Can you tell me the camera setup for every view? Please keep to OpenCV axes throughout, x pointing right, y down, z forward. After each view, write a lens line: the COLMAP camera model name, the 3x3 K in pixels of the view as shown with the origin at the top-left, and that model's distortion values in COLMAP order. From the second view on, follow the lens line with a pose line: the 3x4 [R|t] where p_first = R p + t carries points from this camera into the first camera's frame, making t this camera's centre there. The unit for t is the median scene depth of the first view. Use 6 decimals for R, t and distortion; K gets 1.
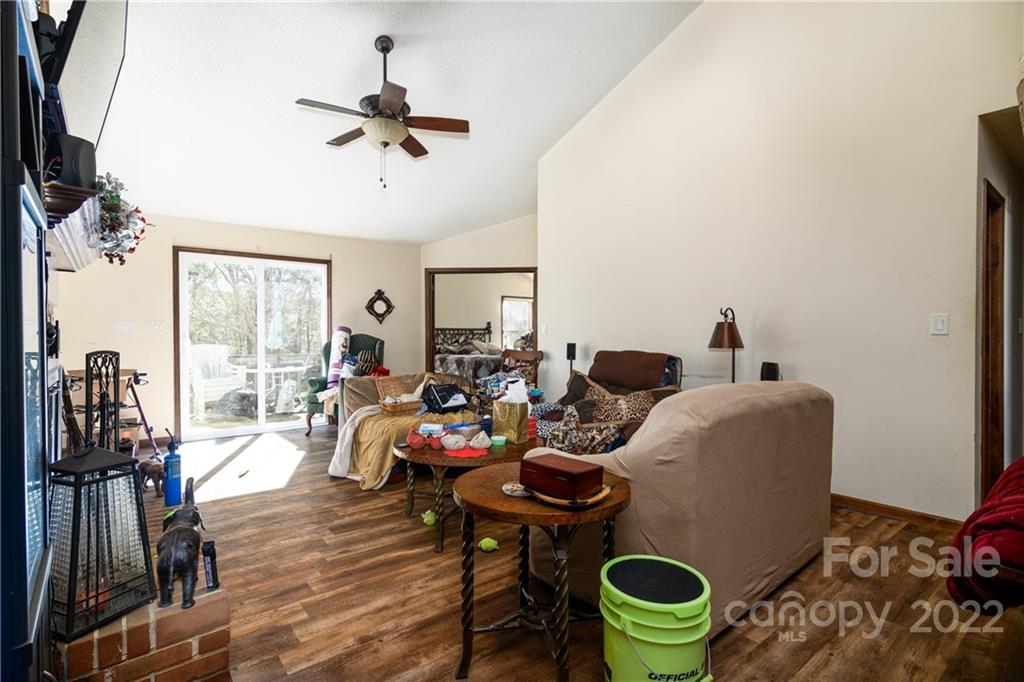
lens RADIAL K [[486.7, 0, 505.9], [0, 486.7, 337.8], [0, 0, 1]] dist [0.001083, 0.000107]
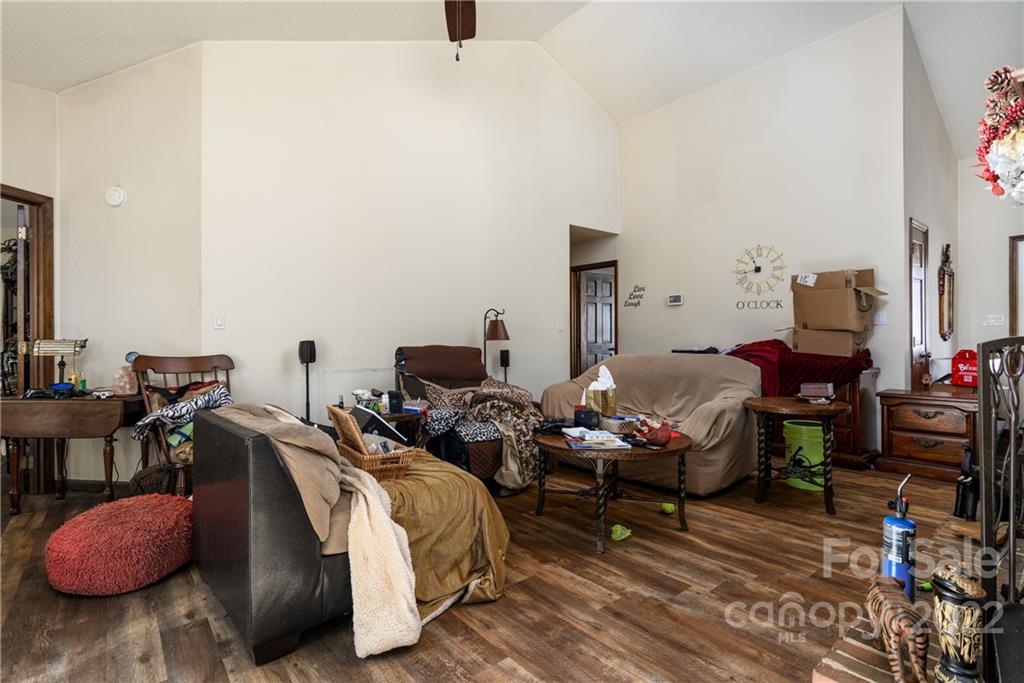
lens RADIAL K [[486.7, 0, 505.9], [0, 486.7, 338.3], [0, 0, 1]] dist [0.001083, 0.000107]
pose [[-0.004649, 0.004542, 0.999979, -1.164027], [0.011573, 0.999923, -0.004488, 0.026134], [-0.999922, 0.011552, -0.004701, 1.358609]]
